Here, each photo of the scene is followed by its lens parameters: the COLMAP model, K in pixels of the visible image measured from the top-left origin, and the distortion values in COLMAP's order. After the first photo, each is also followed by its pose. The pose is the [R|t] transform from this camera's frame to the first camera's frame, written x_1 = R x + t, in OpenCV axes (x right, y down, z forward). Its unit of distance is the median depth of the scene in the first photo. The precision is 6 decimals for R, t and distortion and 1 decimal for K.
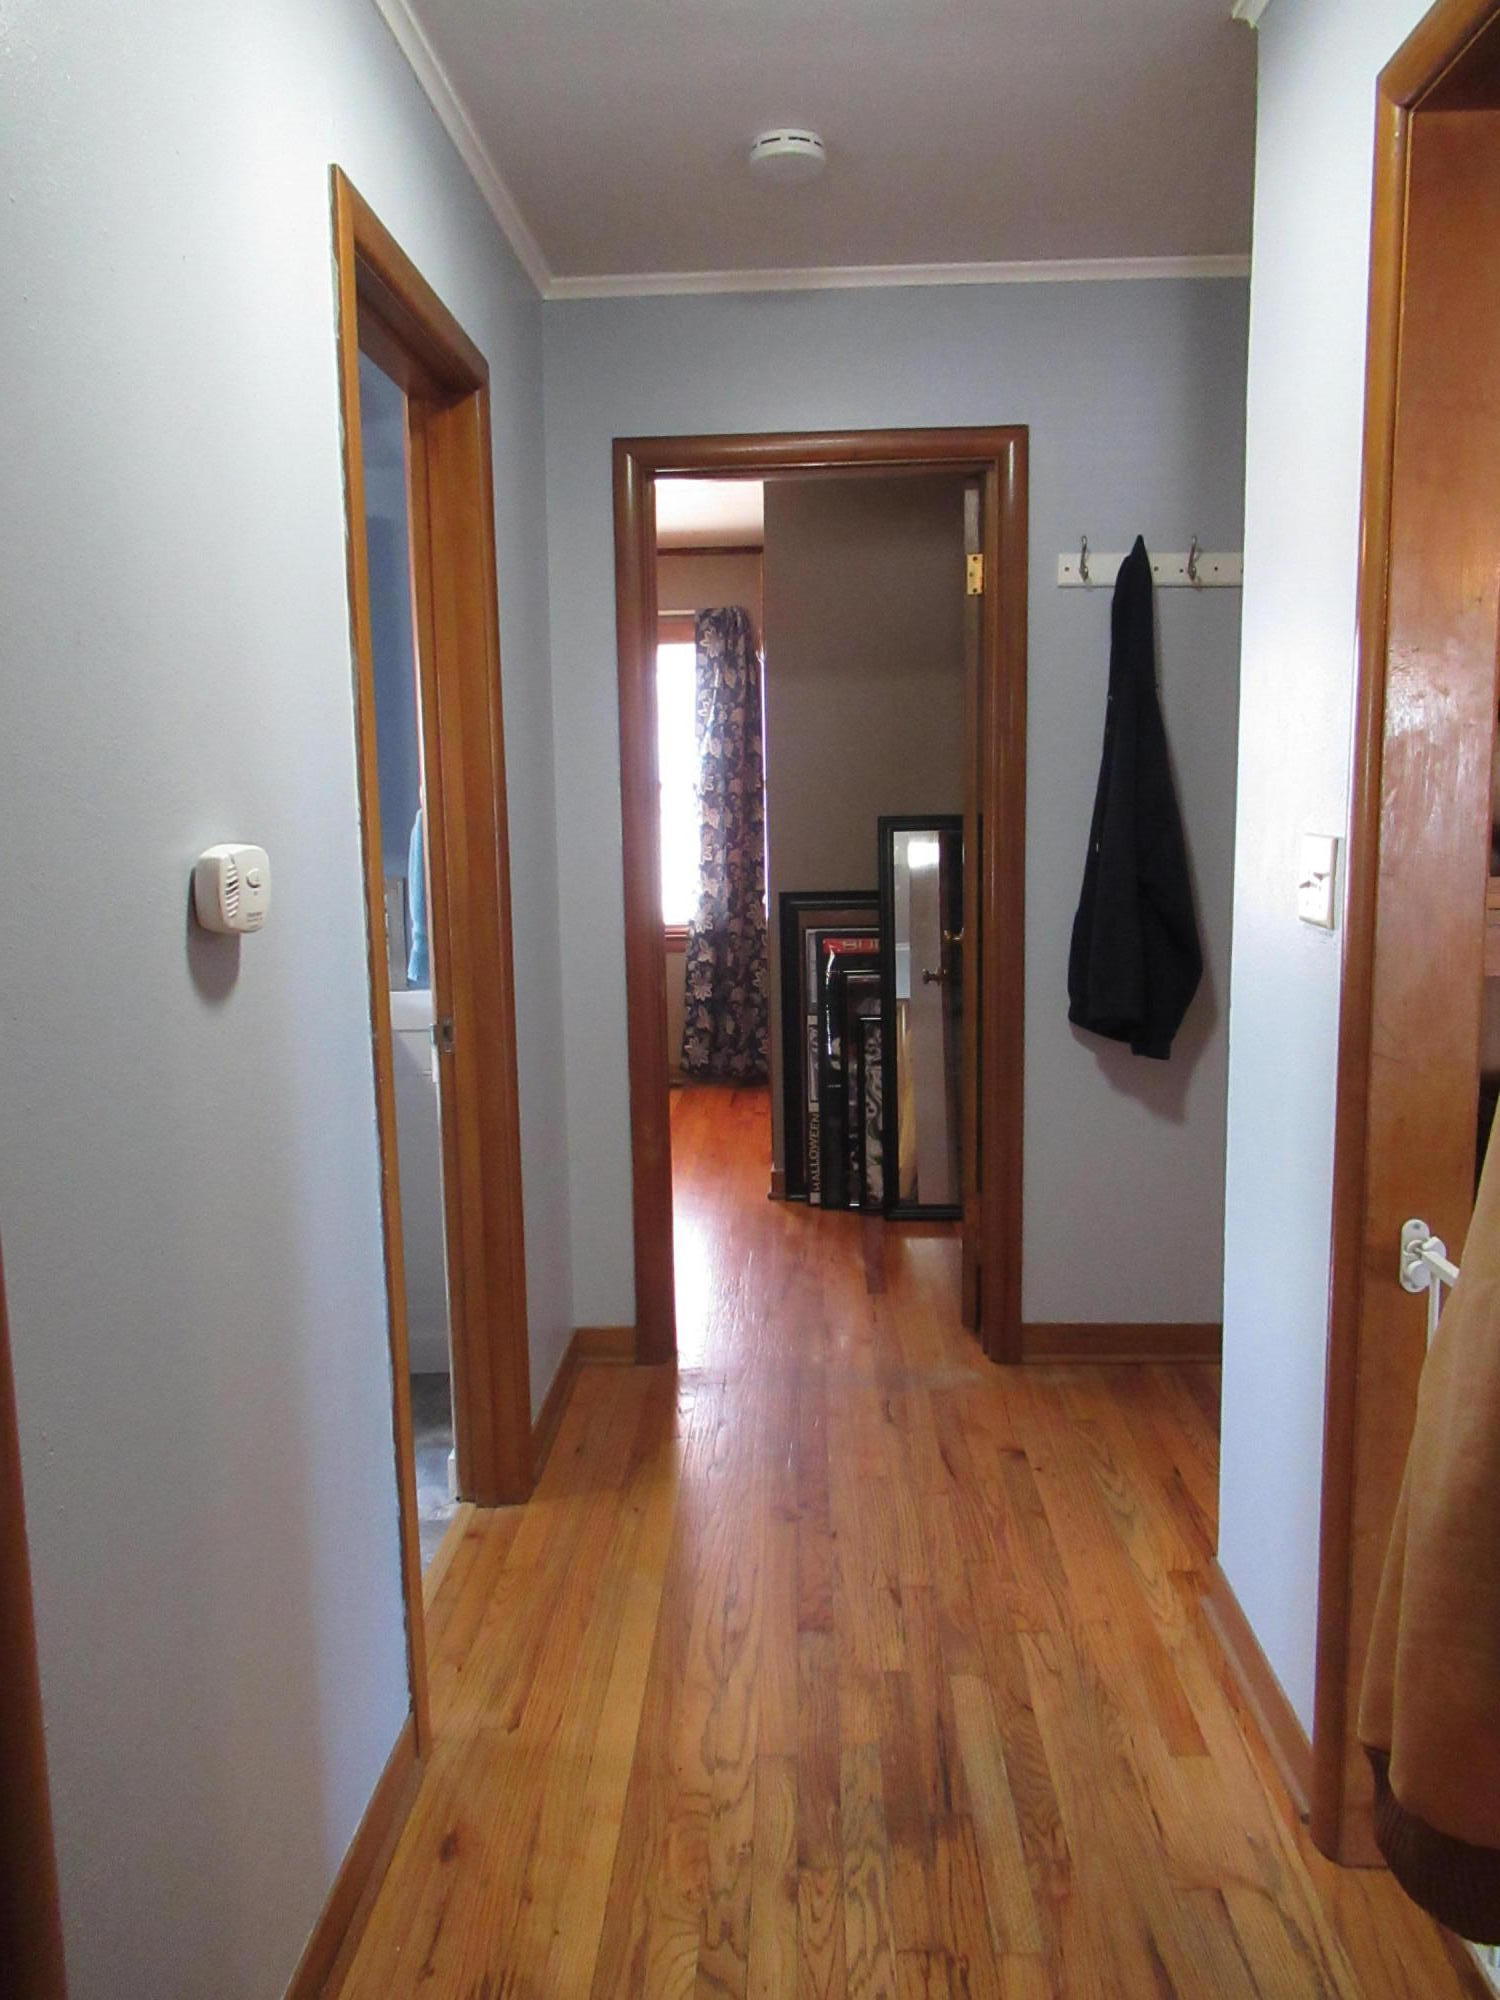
lens RADIAL K [[1480.4, 0, 750.0], [0, 1480.4, 1000.0], [0, 0, 1]] dist [-0.009156, 0.014924]
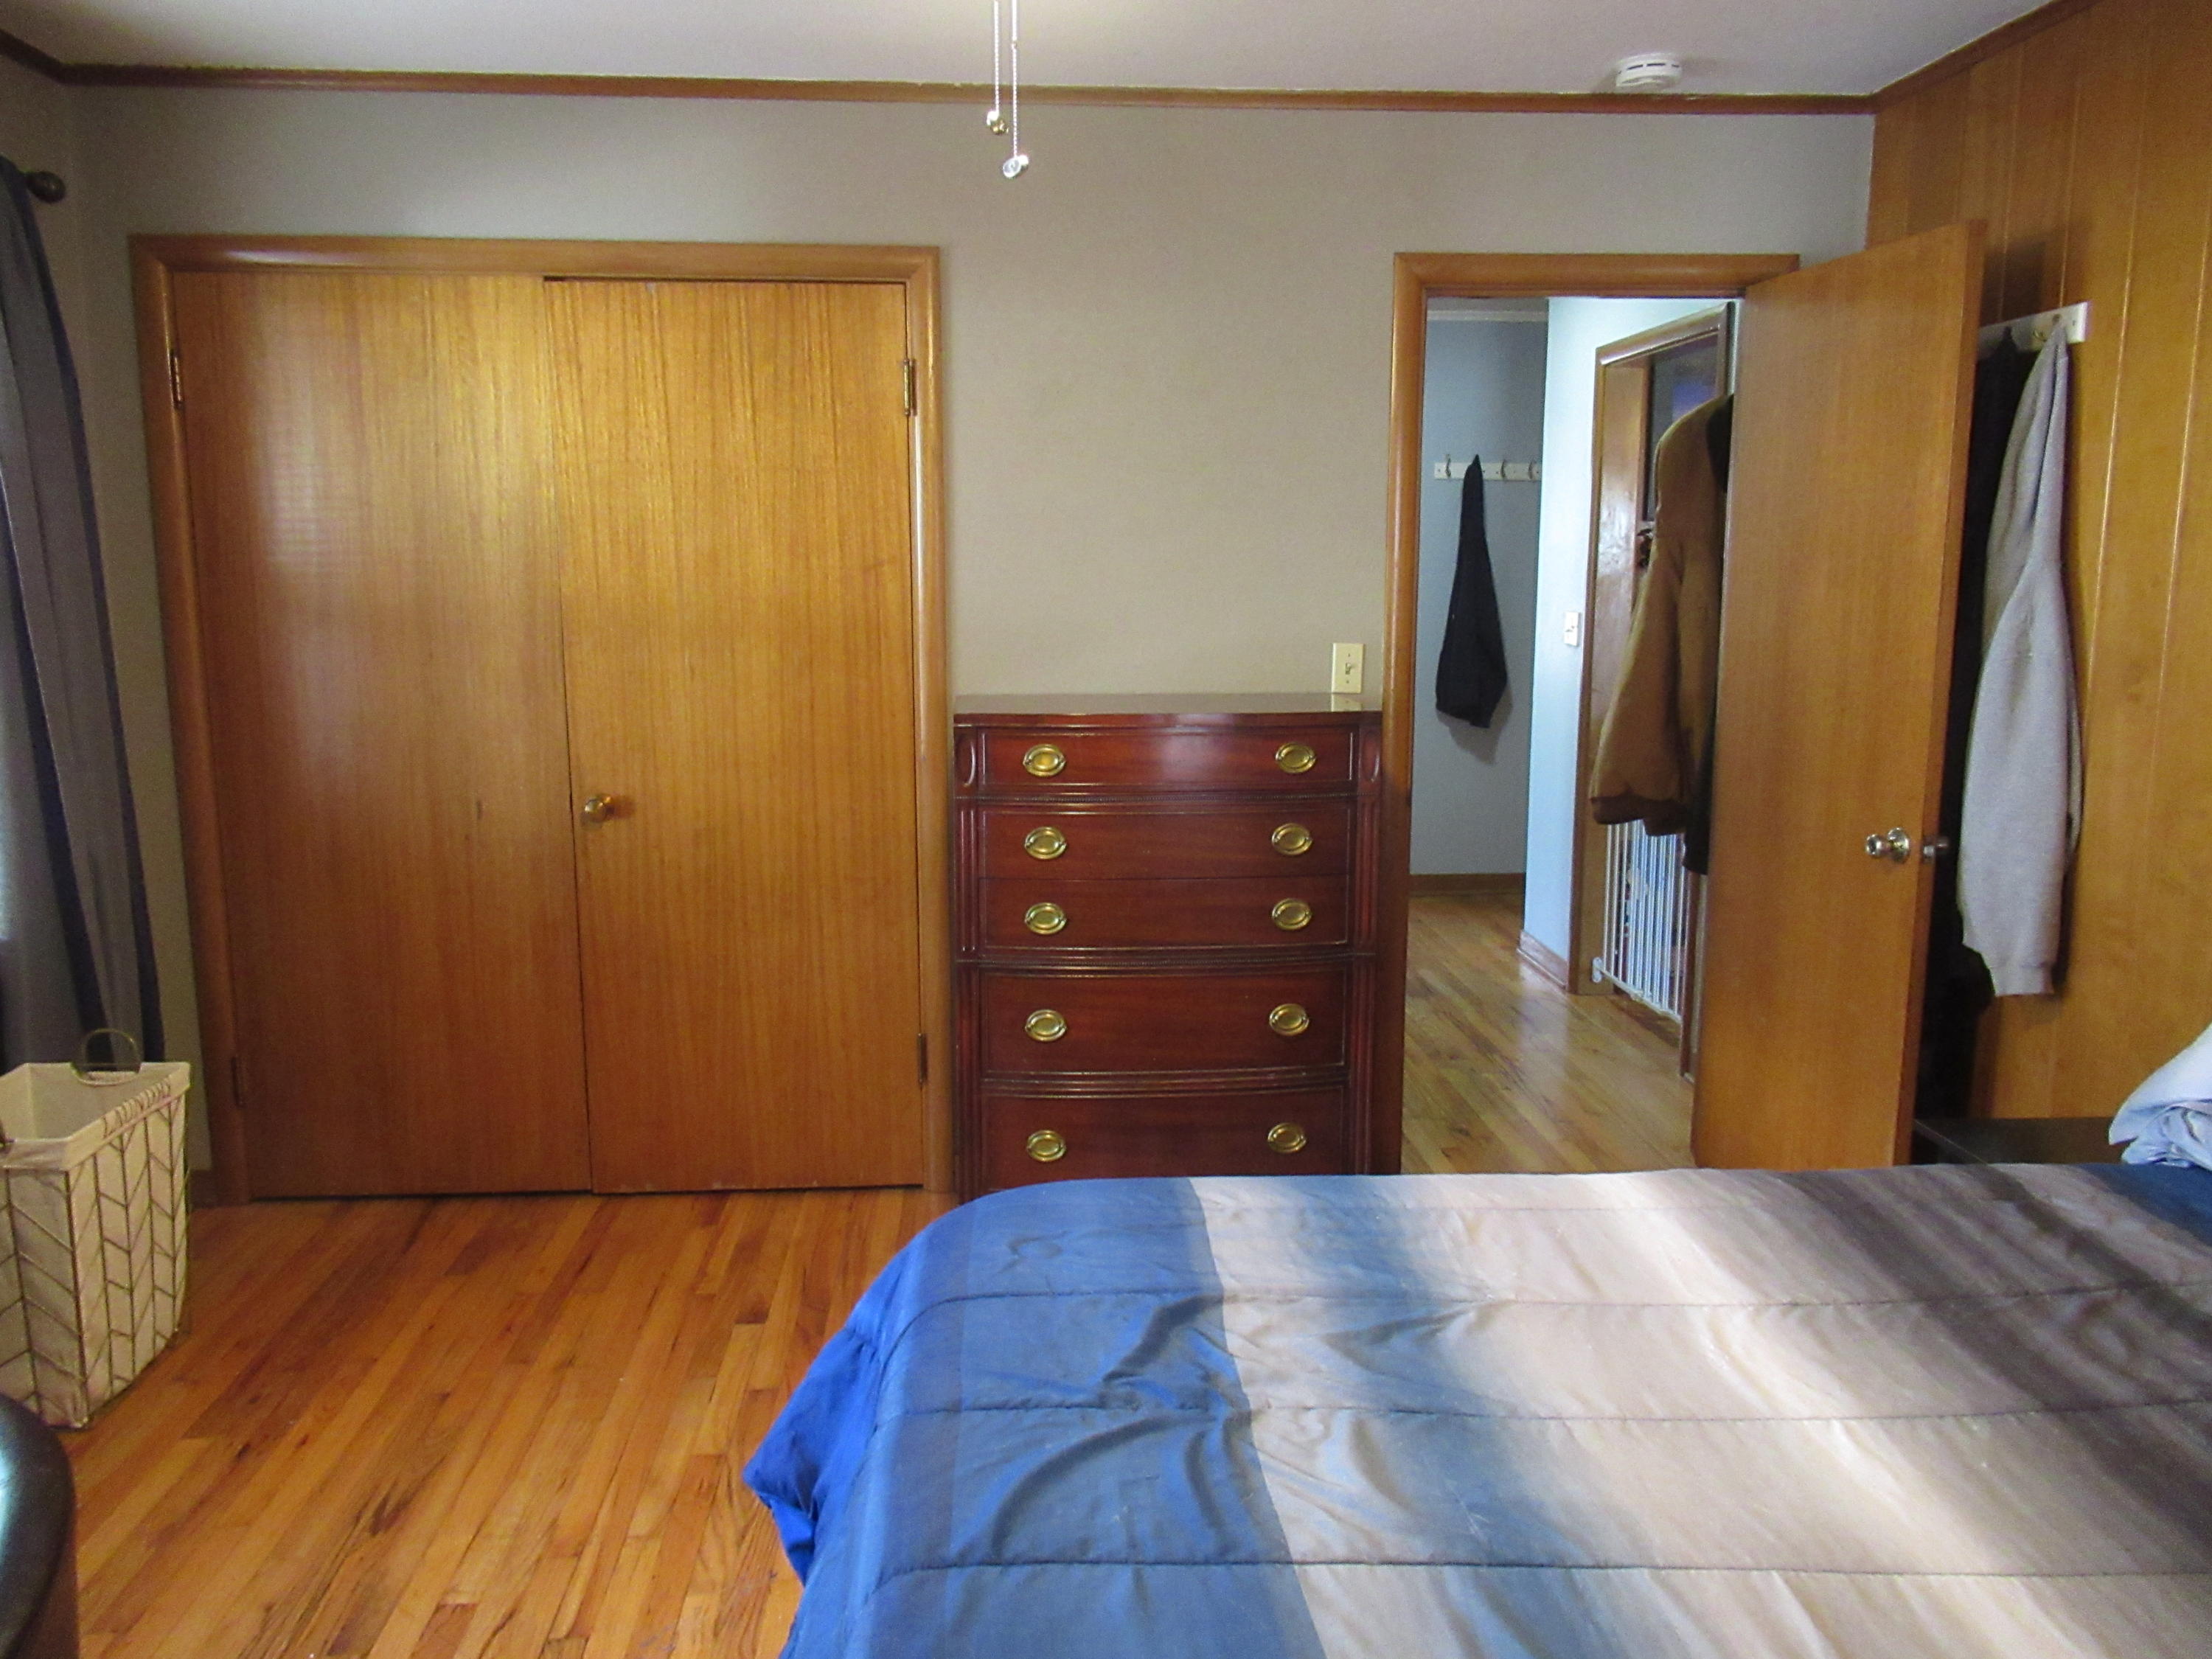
lens RADIAL K [[1637.4, 0, 1094.8], [0, 1637.4, 848.2], [0, 0, 1]] dist [-0.009156, 0.014924]
pose [[0.994495, -0.001765, 0.104765, -0.447498], [-0.001613, 0.999482, 0.032148, 0.127198], [-0.104768, -0.032140, 0.993977, -1.060409]]
